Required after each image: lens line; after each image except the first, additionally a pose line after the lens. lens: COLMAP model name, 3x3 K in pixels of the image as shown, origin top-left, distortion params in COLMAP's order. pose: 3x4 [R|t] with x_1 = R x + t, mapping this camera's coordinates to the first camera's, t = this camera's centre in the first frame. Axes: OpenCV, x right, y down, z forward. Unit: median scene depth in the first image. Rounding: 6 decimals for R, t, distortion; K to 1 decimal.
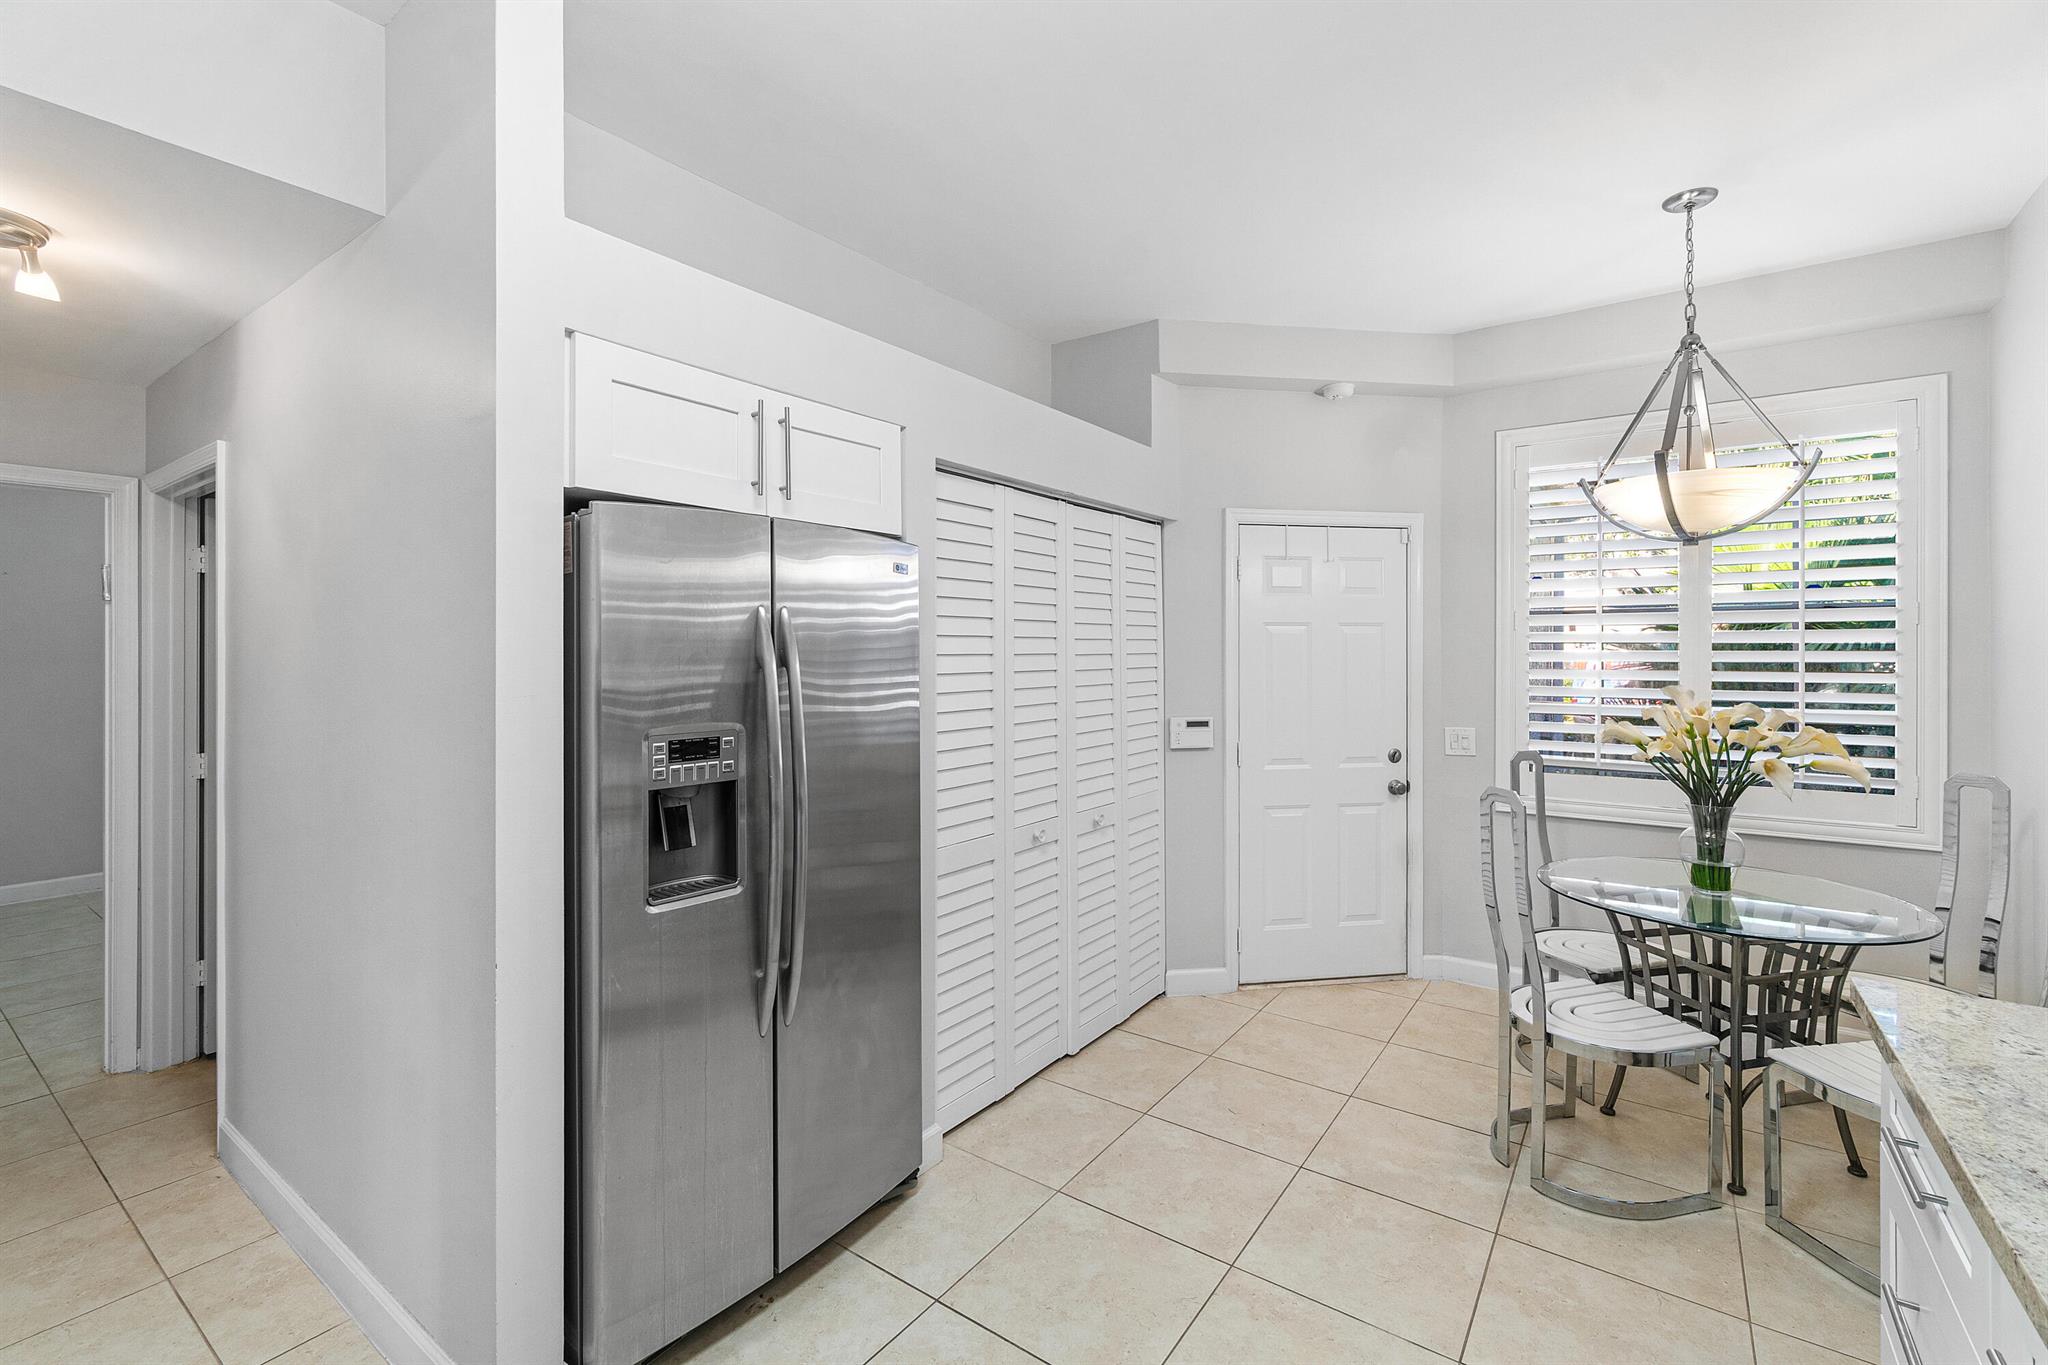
lens RADIAL K [[901.0, 0, 1015.9], [0, 901.0, 650.5], [0, 0, 1]] dist [-0.007538, 0.002130]
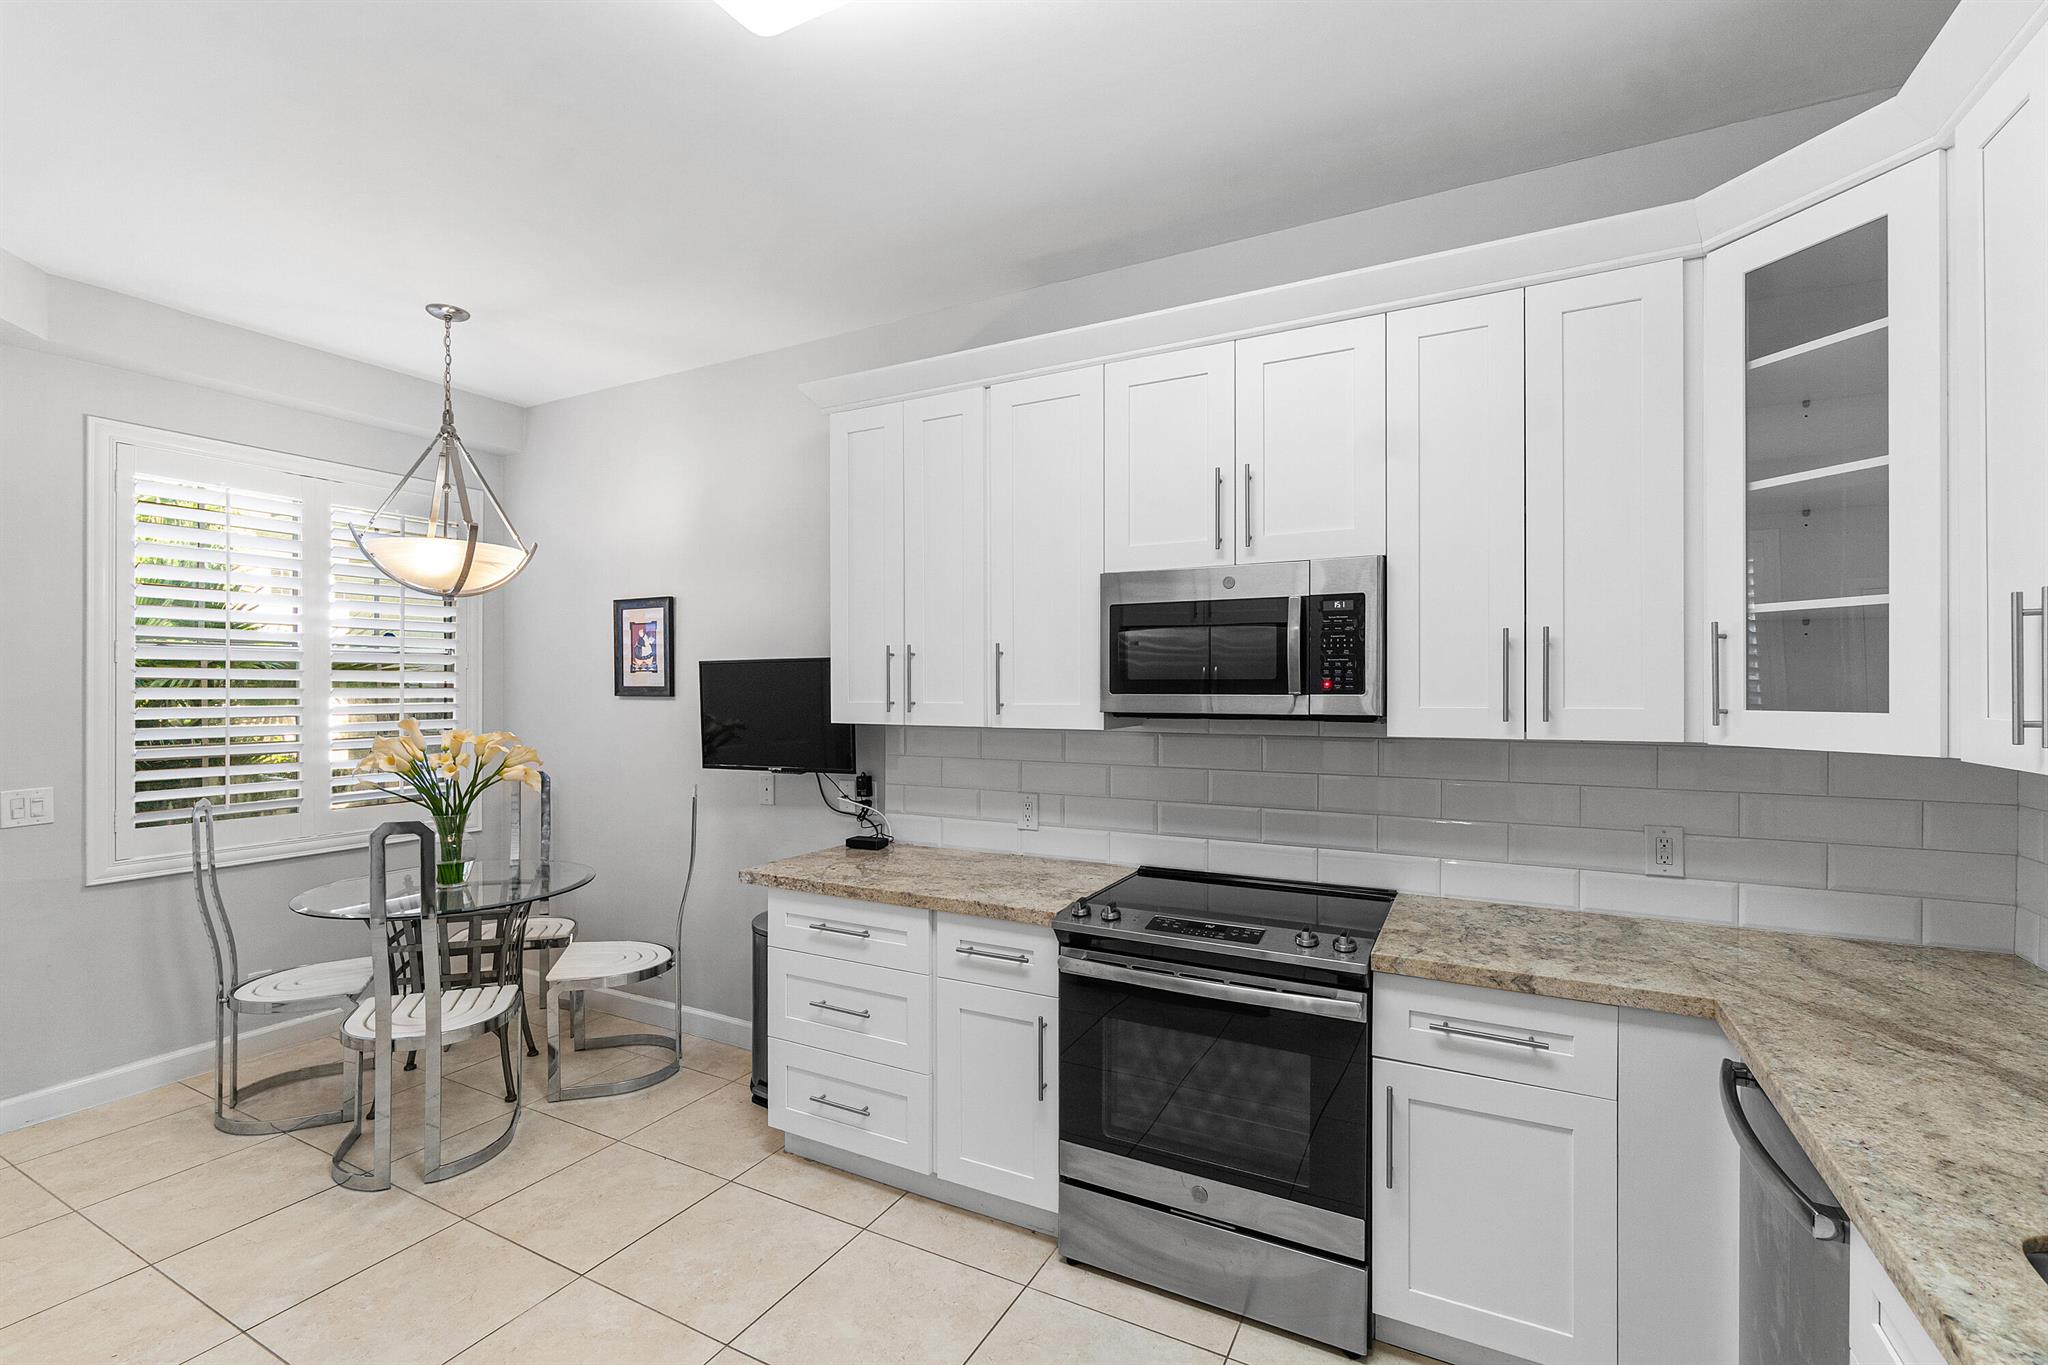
lens RADIAL K [[901.0, 0, 1036.1], [0, 901.0, 690.9], [0, 0, 1]] dist [-0.007538, 0.002130]
pose [[-0.157838, -0.004157, 0.987456, -0.554897], [-0.001548, 0.999991, 0.003963, -0.002036], [-0.987464, -0.000904, -0.157843, 0.406253]]
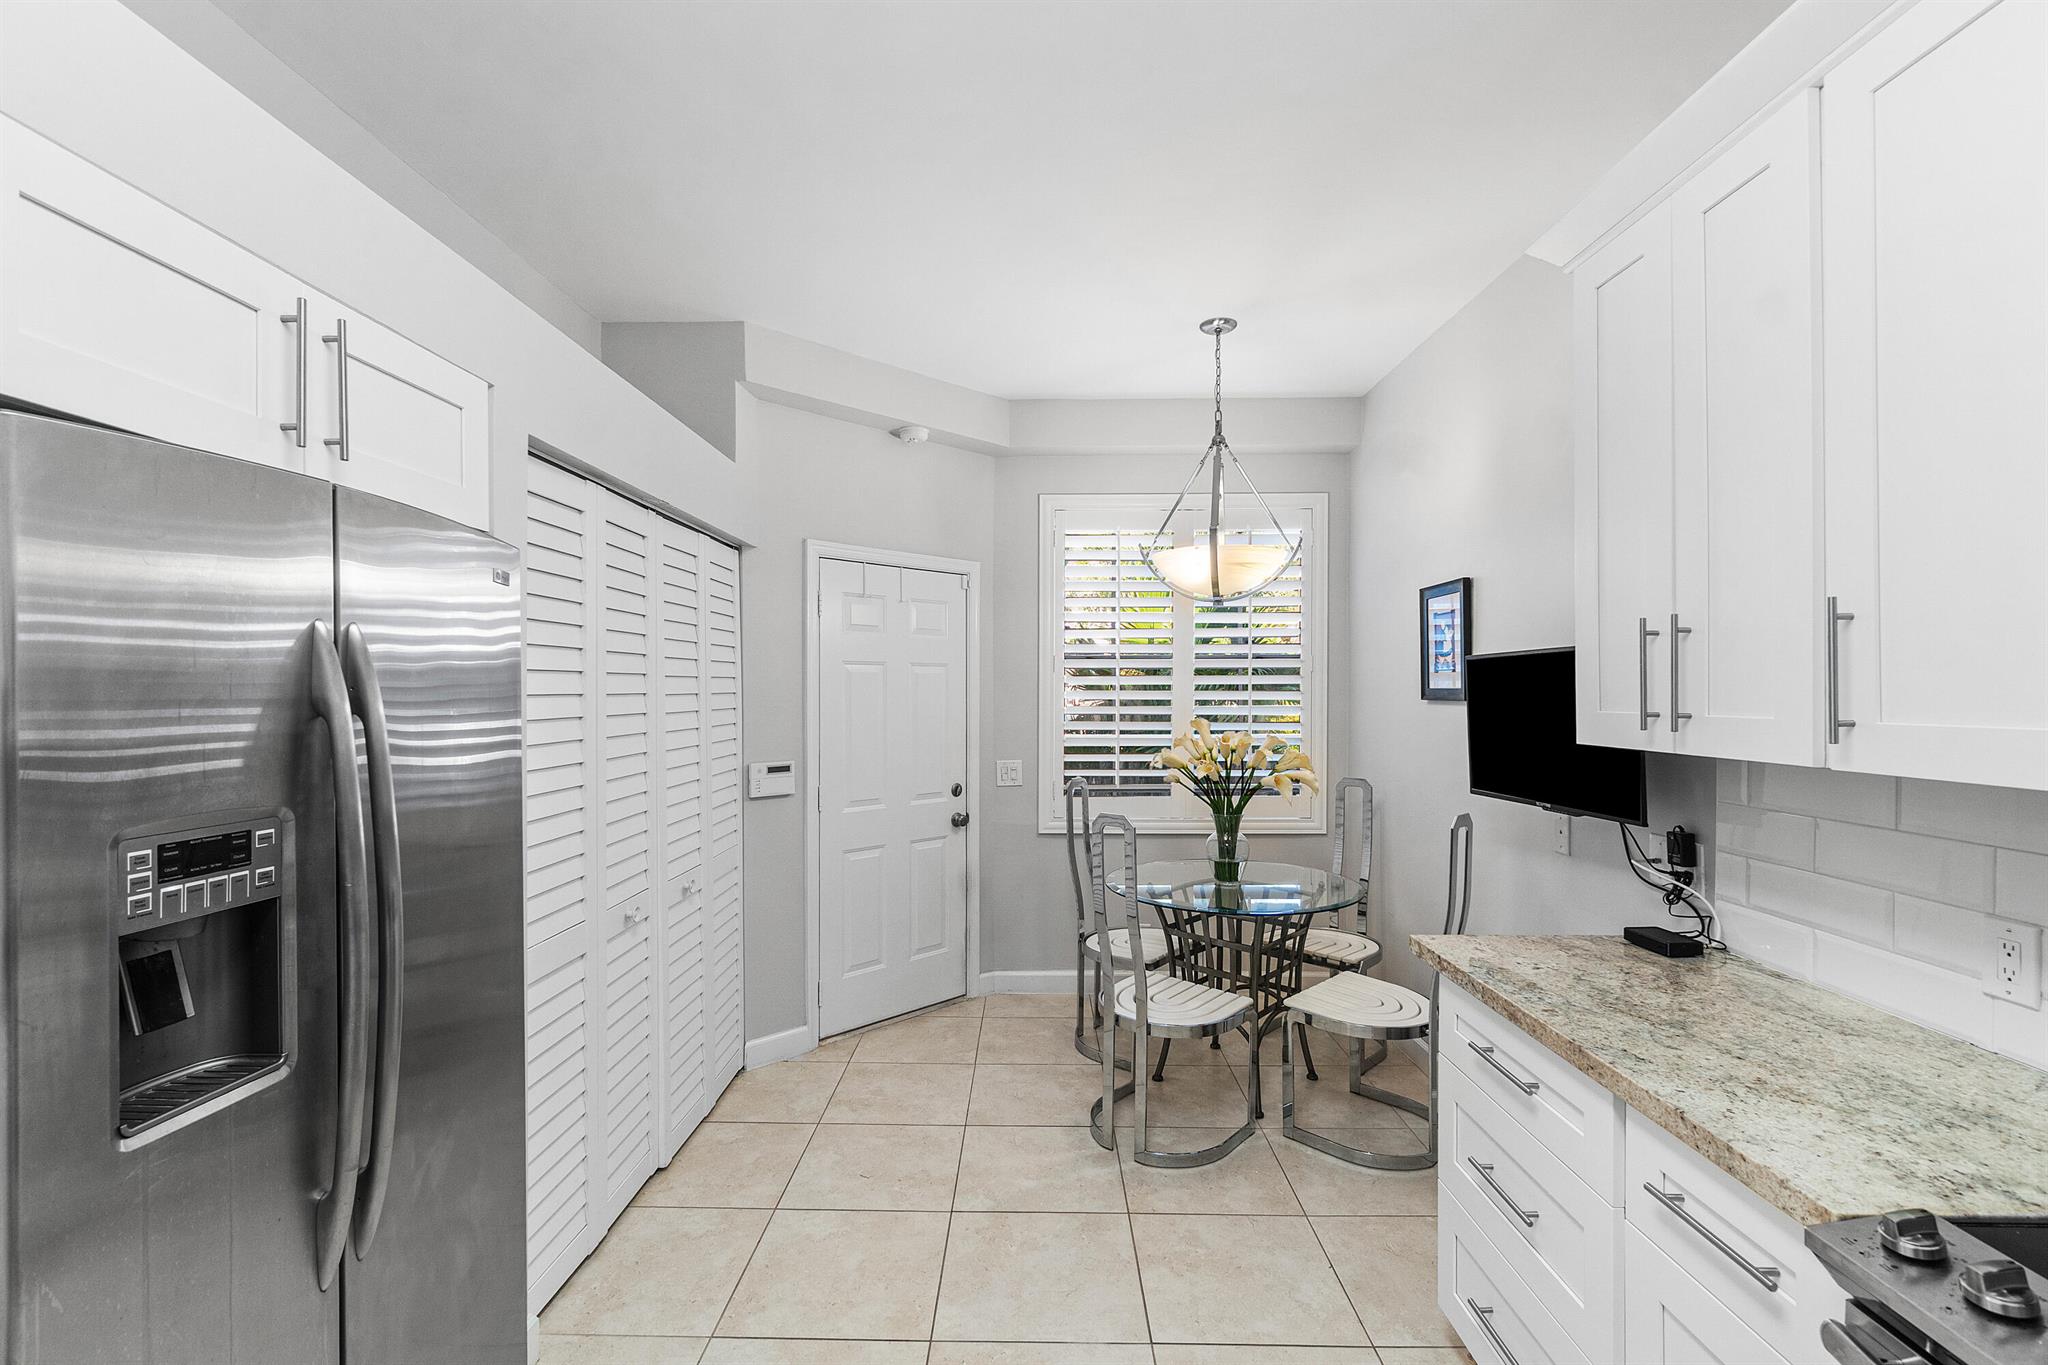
lens RADIAL K [[901.0, 0, 1025.7], [0, 901.0, 692.0], [0, 0, 1]] dist [-0.007538, 0.002130]
pose [[0.813613, -0.000576, 0.581407, -0.184282], [-0.001074, 0.999996, 0.002494, -0.000473], [-0.581406, -0.002653, 0.813609, 0.141346]]
